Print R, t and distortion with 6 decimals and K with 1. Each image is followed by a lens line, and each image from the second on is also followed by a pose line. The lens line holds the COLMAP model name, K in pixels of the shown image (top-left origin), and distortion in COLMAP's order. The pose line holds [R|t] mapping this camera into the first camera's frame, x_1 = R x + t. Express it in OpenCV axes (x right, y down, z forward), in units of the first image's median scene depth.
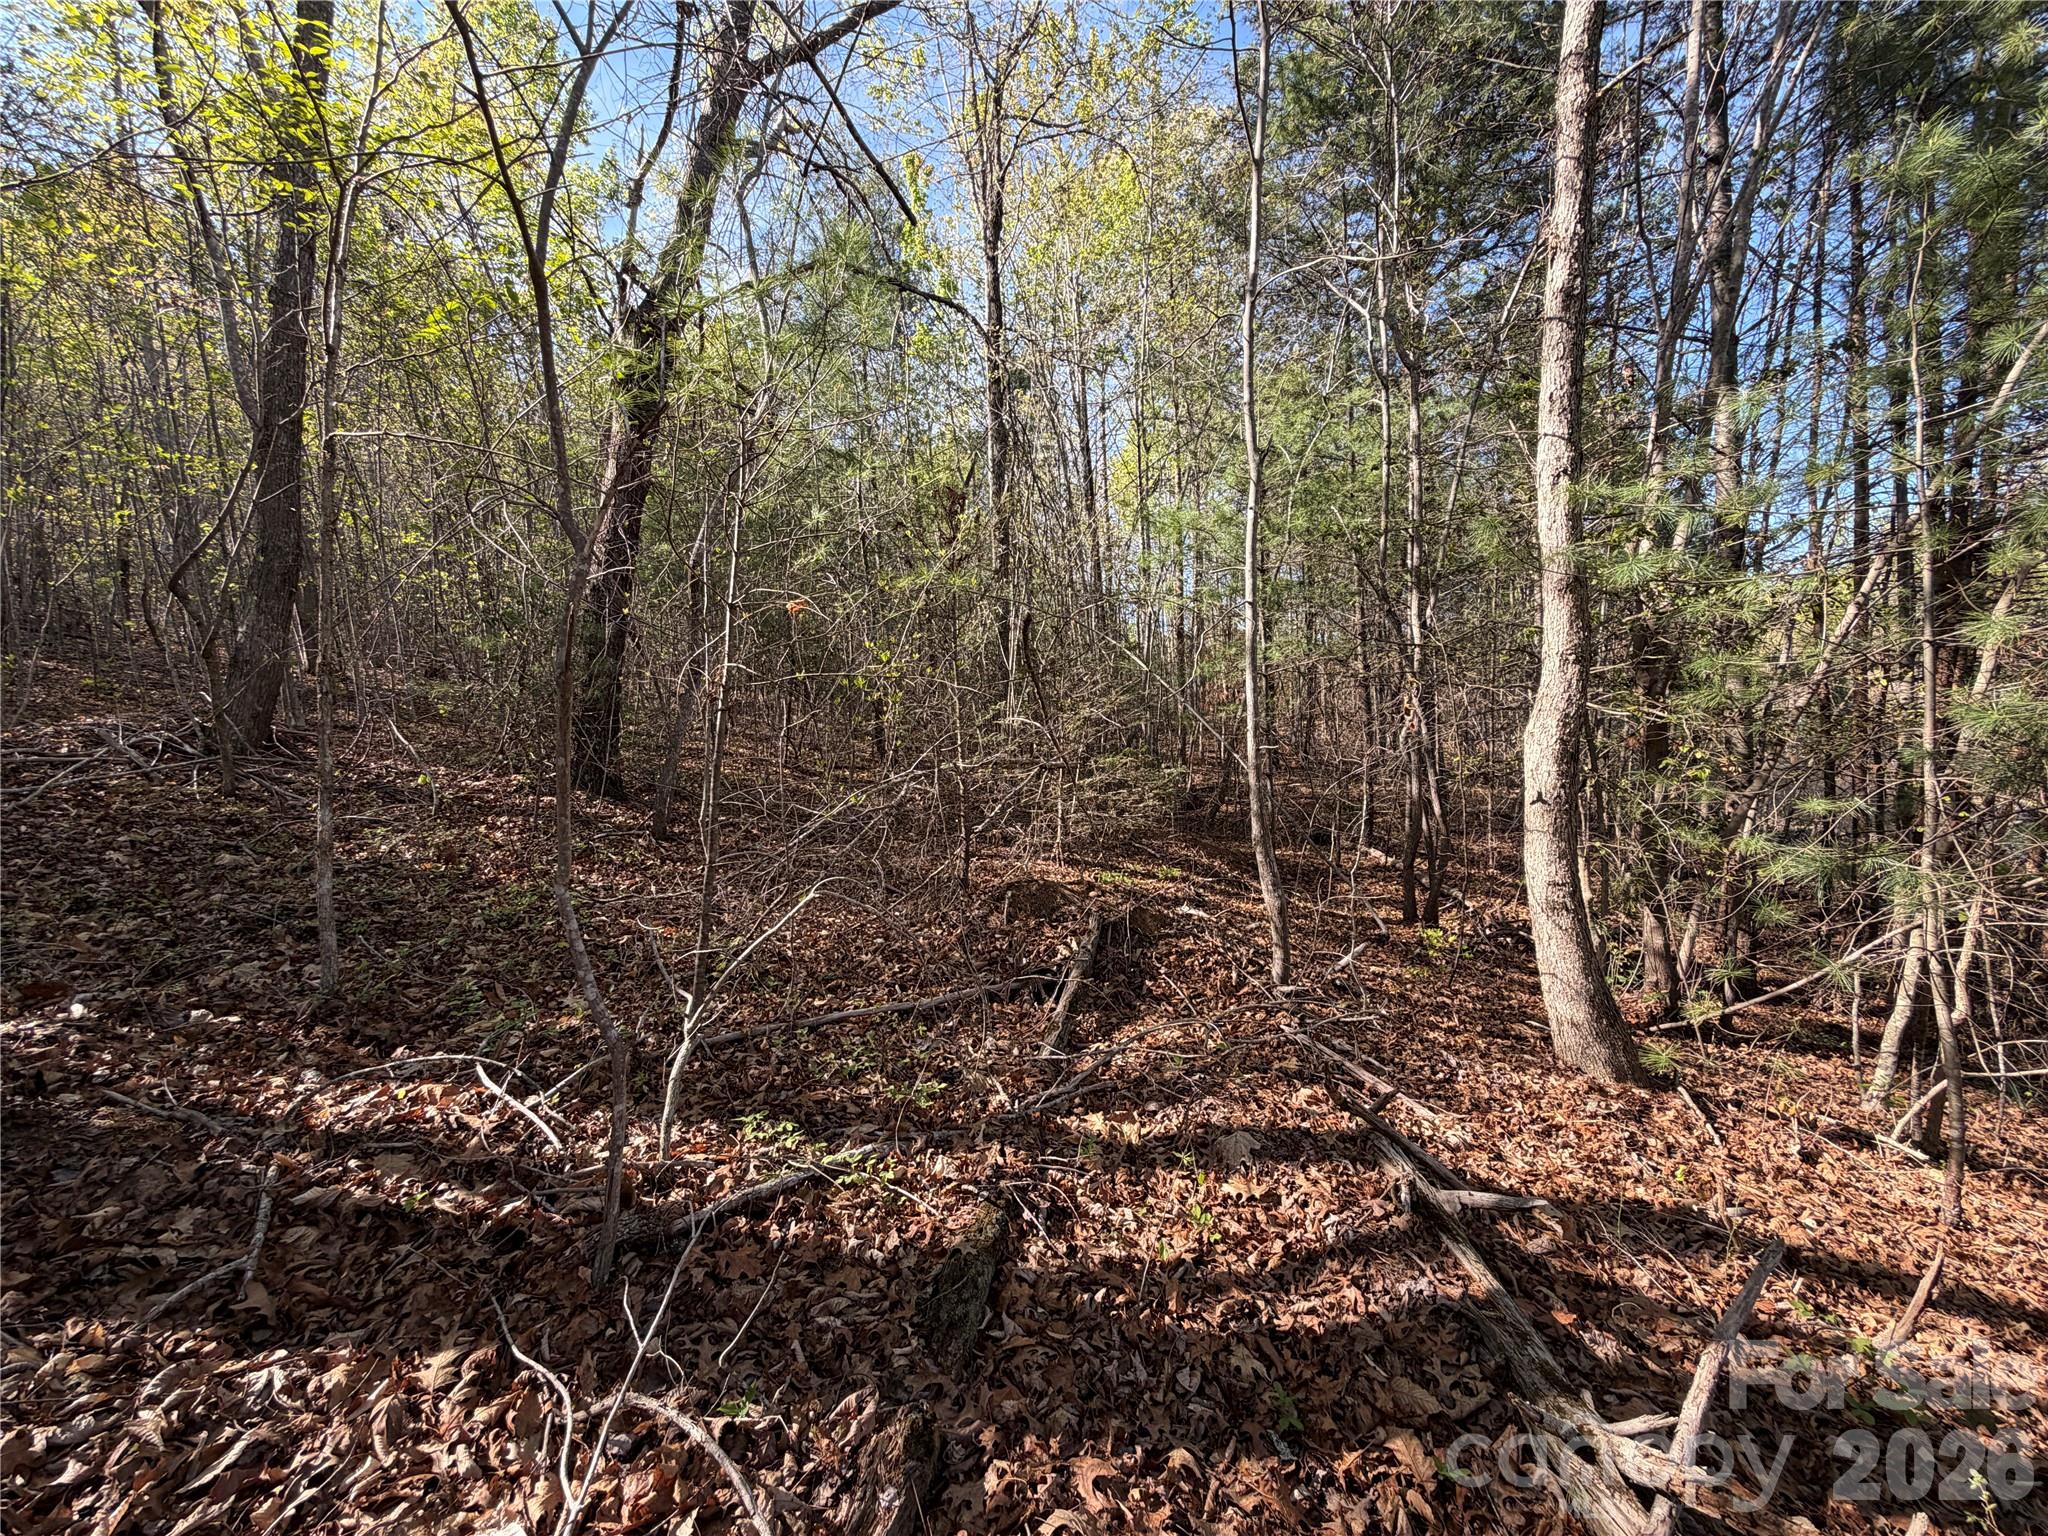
lens RADIAL K [[820.0, 0, 1023.1], [0, 820.0, 770.2], [0, 0, 1]] dist [0.000701, -0.000219]
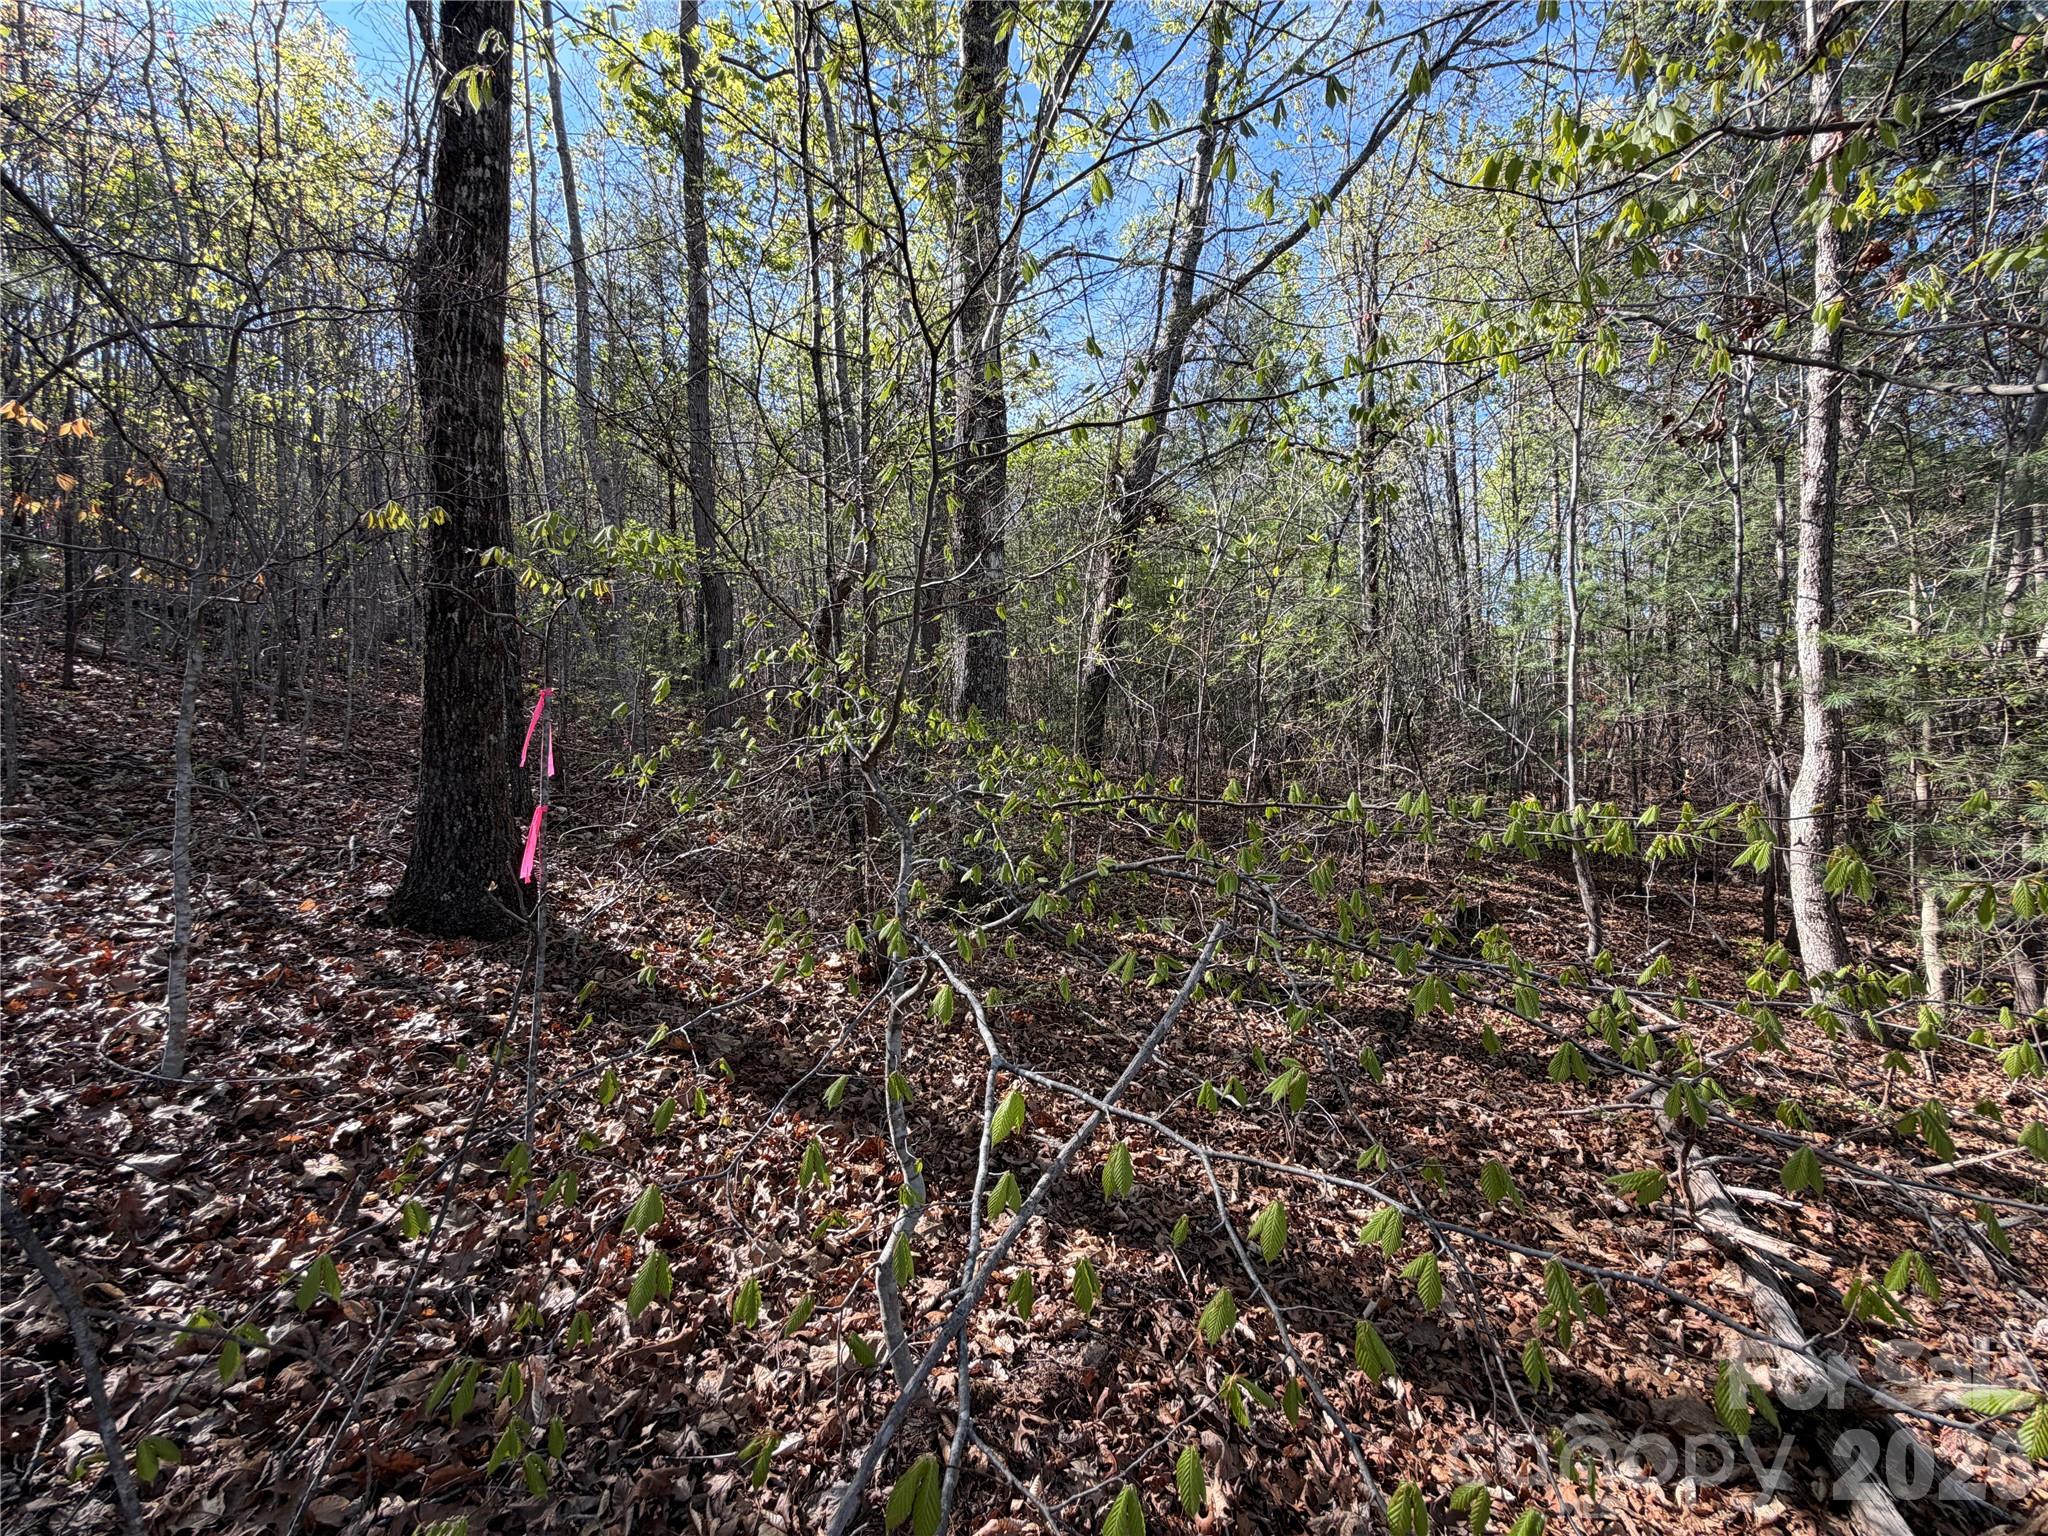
lens RADIAL K [[820.0, 0, 1019.6], [0, 820.0, 770.7], [0, 0, 1]] dist [0.000701, -0.000219]
pose [[0.918271, 0.014093, -0.395702, -0.069616], [-0.021855, 0.999647, -0.015114, -0.040141], [0.395349, 0.022527, 0.918255, -0.907980]]
